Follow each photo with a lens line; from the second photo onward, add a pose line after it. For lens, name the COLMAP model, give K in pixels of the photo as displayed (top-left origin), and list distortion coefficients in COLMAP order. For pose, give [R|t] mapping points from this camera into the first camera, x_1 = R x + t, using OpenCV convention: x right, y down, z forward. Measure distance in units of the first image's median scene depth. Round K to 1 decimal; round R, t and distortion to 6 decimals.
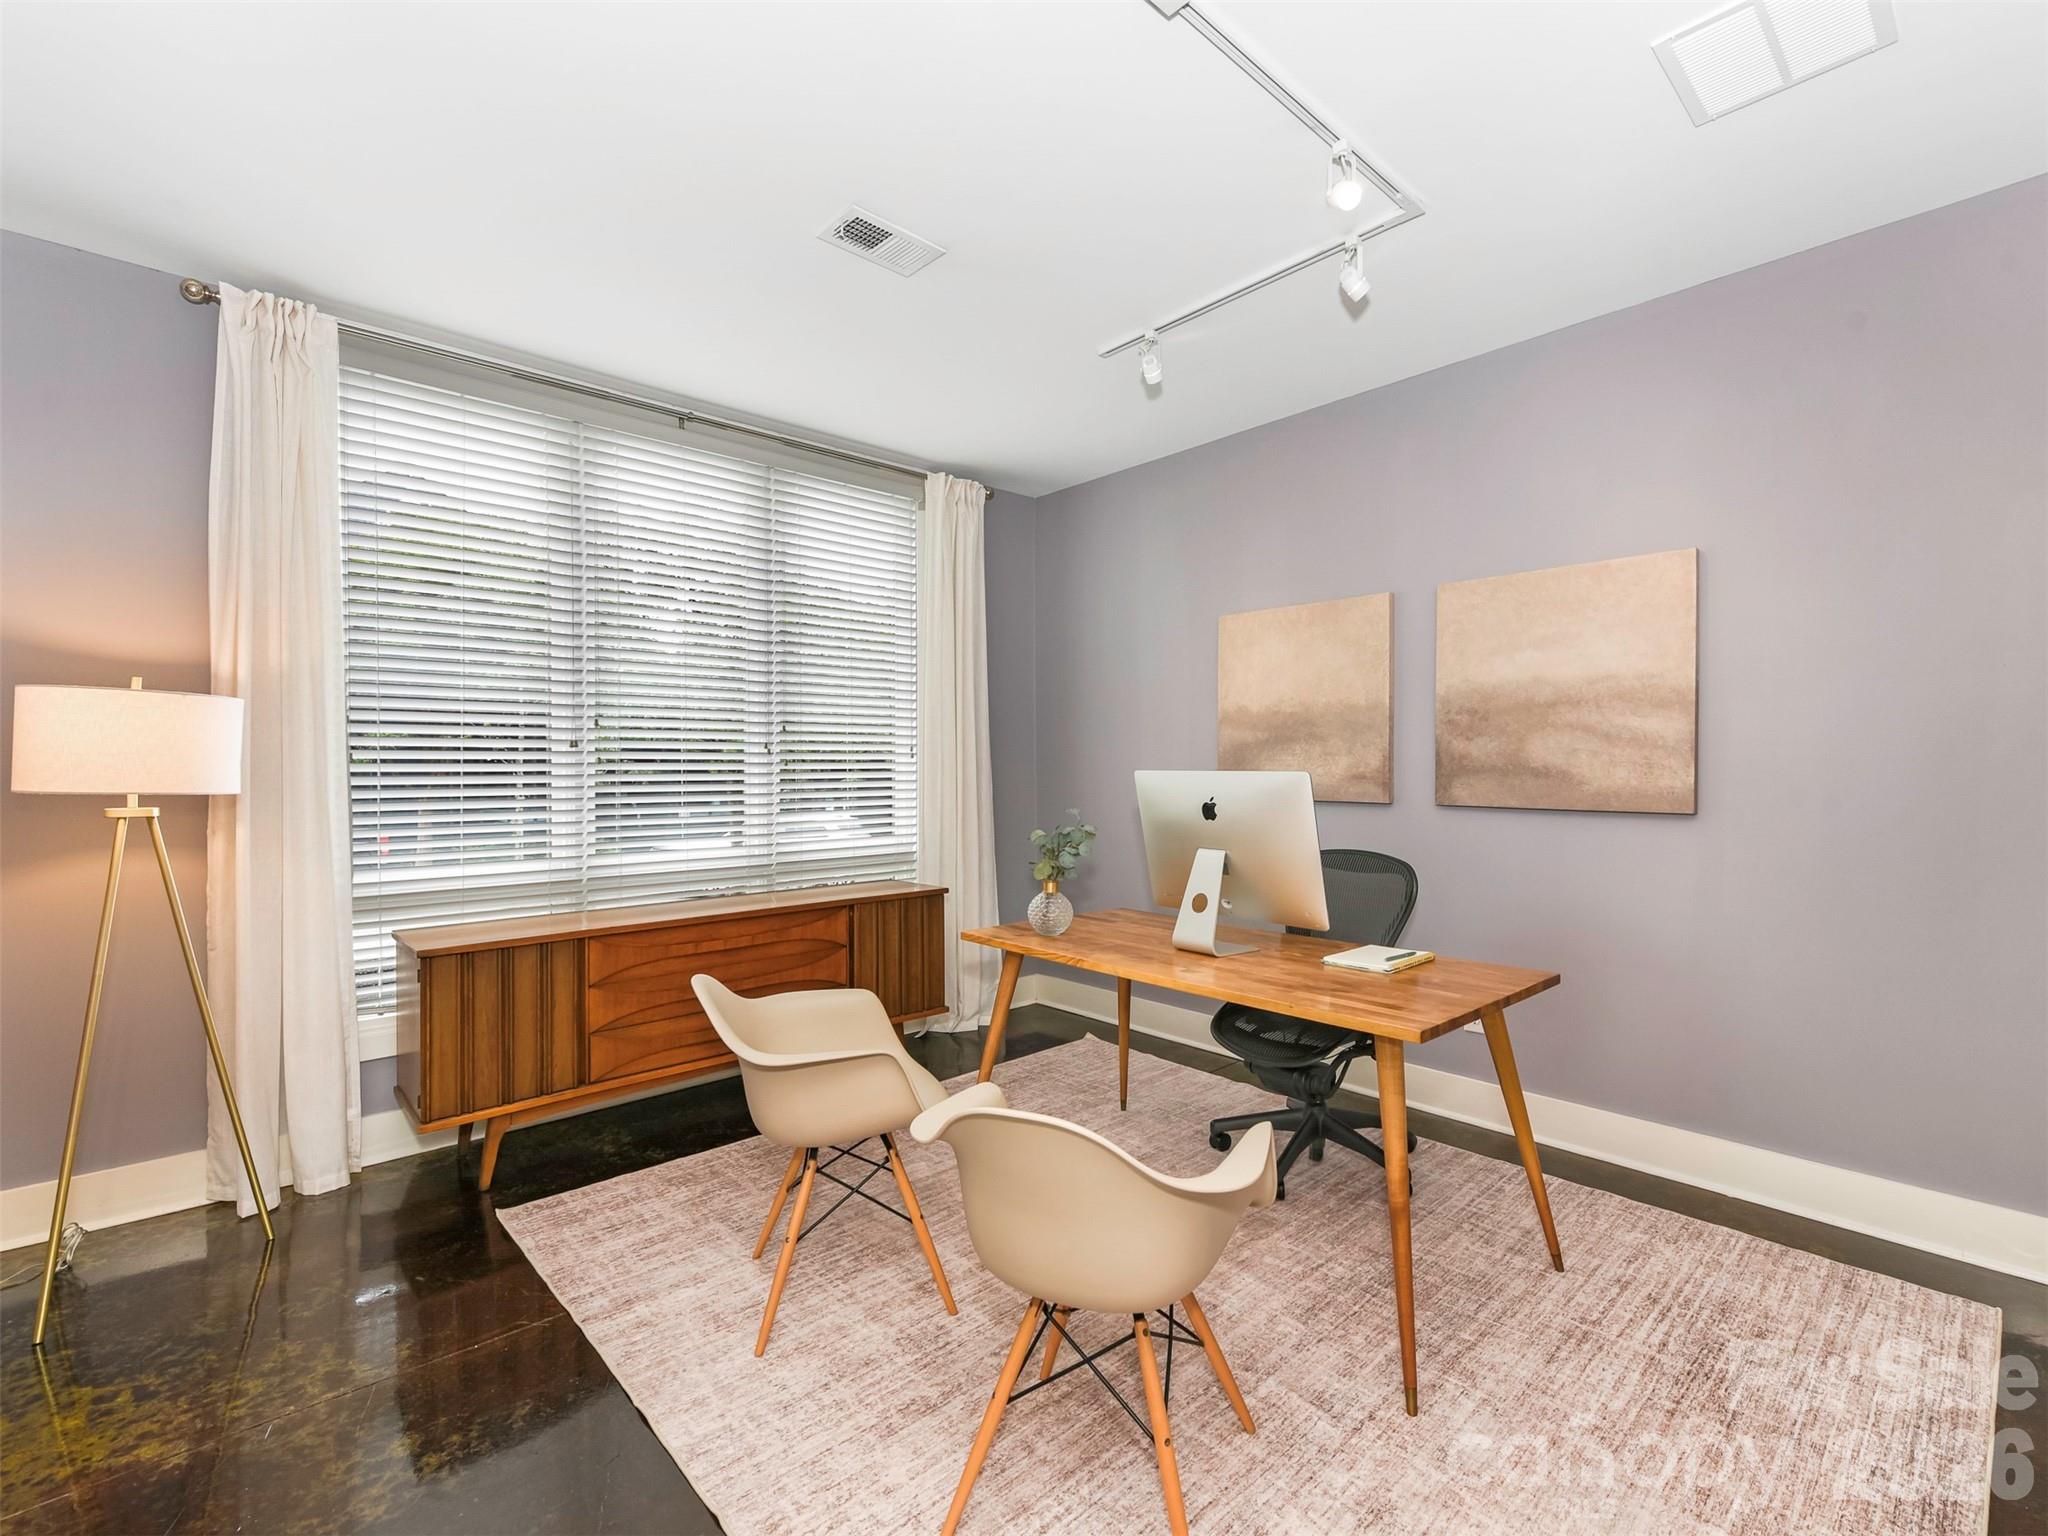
lens RADIAL K [[890.3, 0, 1031.9], [0, 890.3, 767.4], [0, 0, 1]] dist [-0.024263, -0.000576]
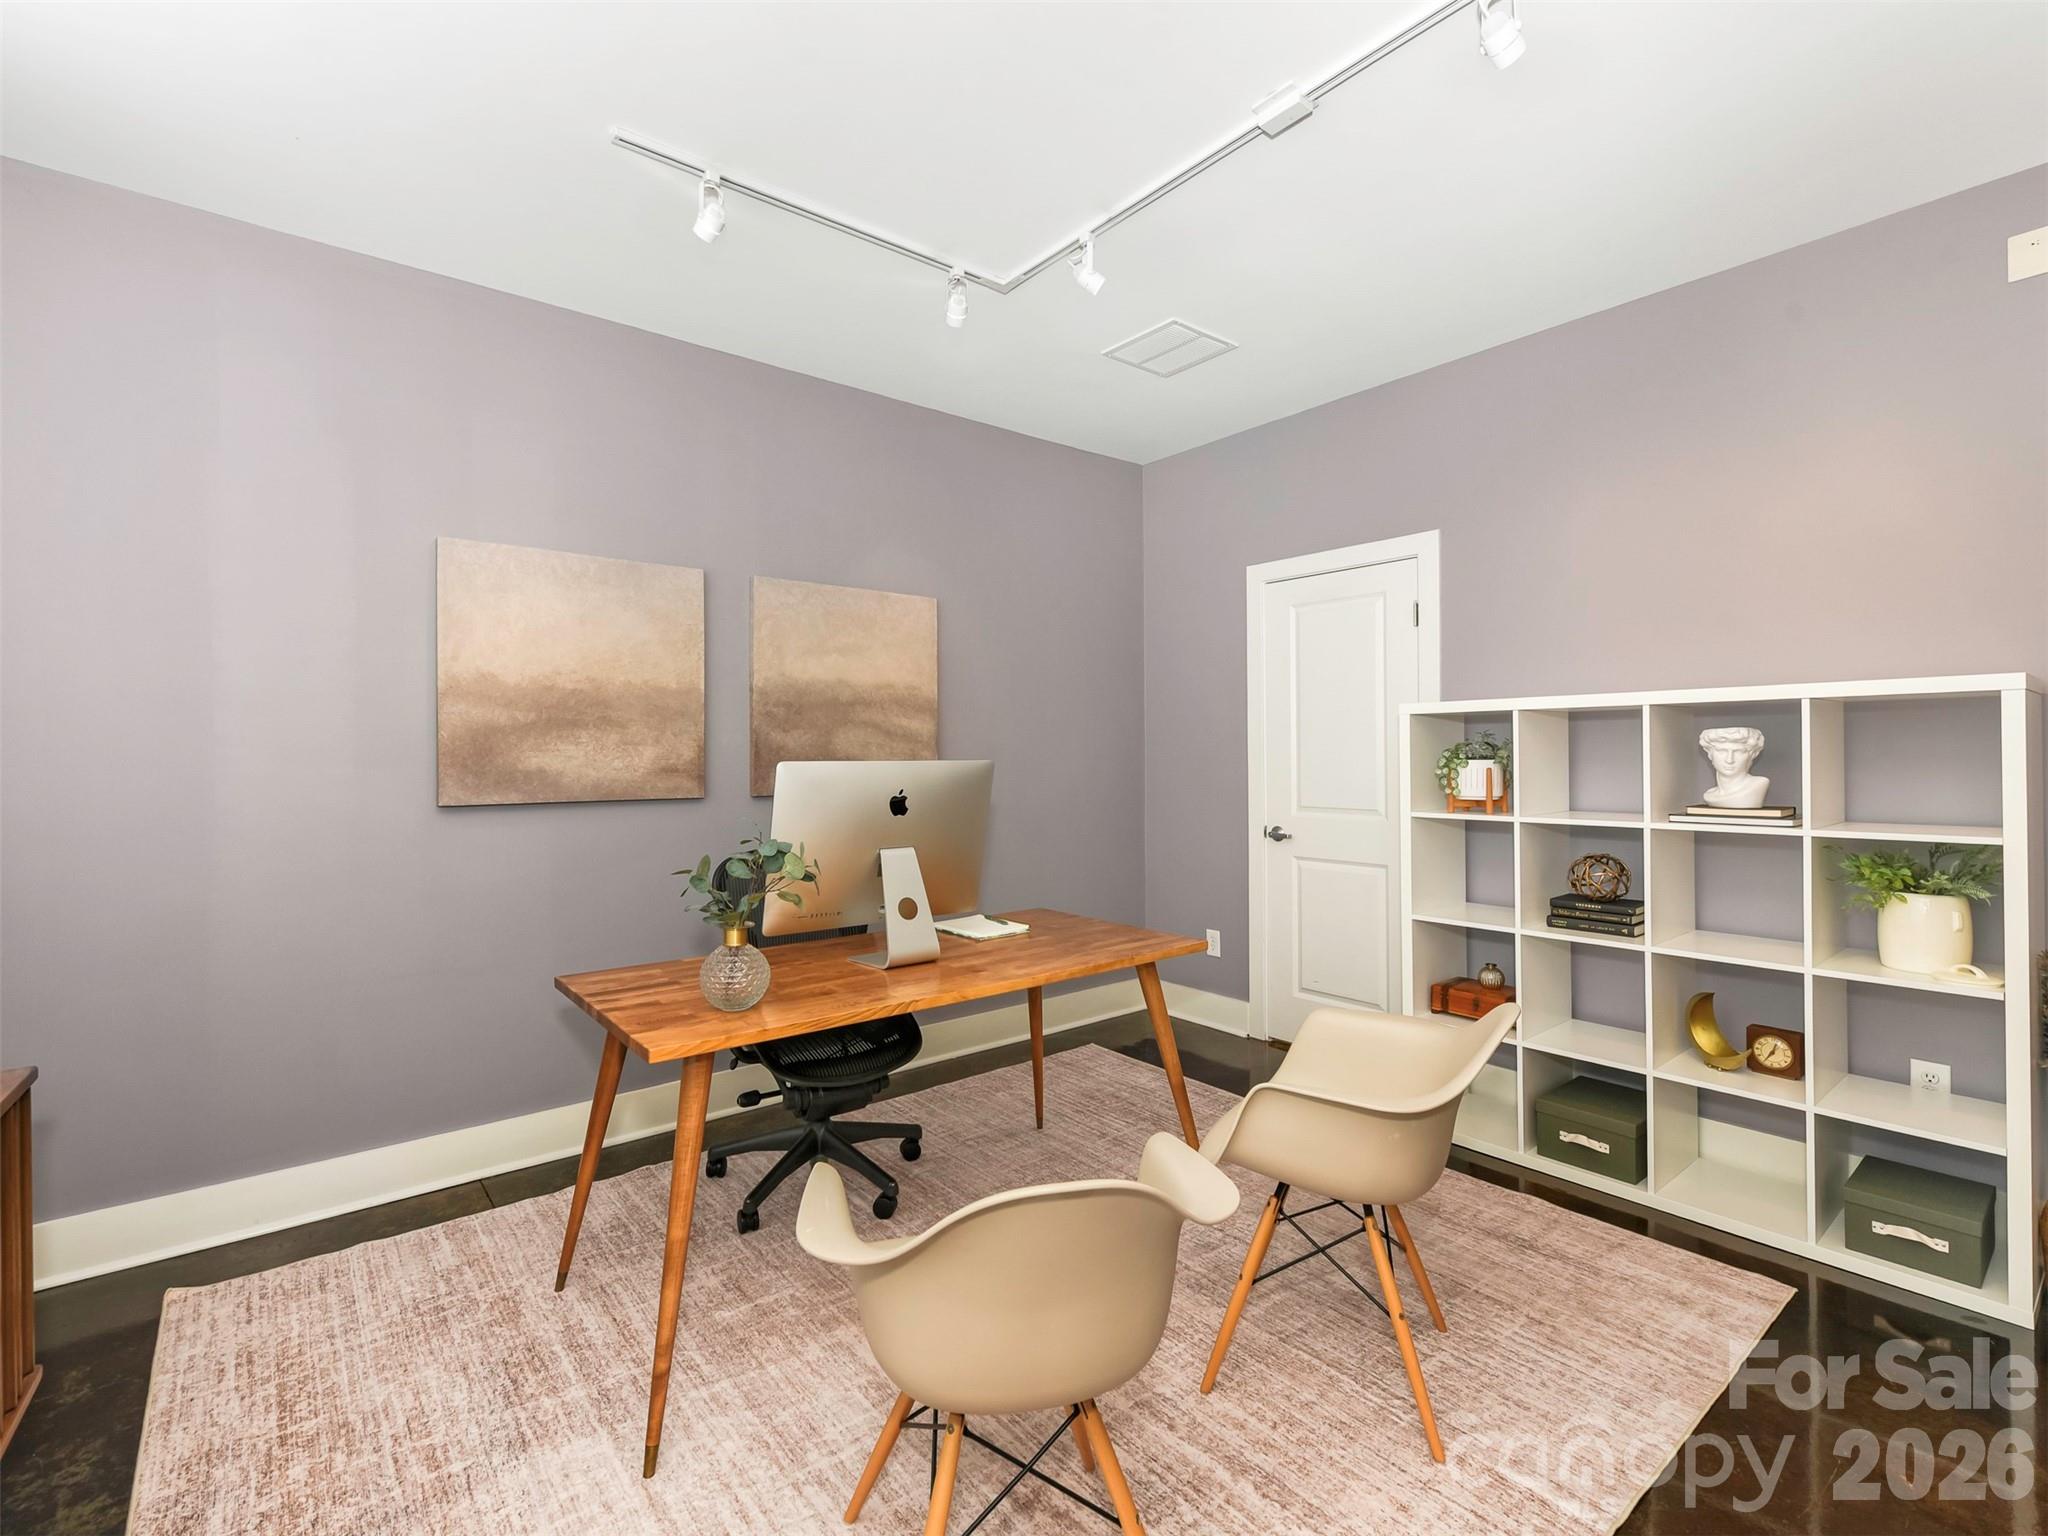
lens RADIAL K [[936.5, 0, 1032.1], [0, 936.5, 754.9], [0, 0, 1]] dist [0.004248, -0.000096]
pose [[0.053385, 0.001313, 0.998573, -0.583702], [0.006873, 0.999975, -0.001682, -0.000168], [-0.998550, 0.006953, 0.053374, 0.637590]]
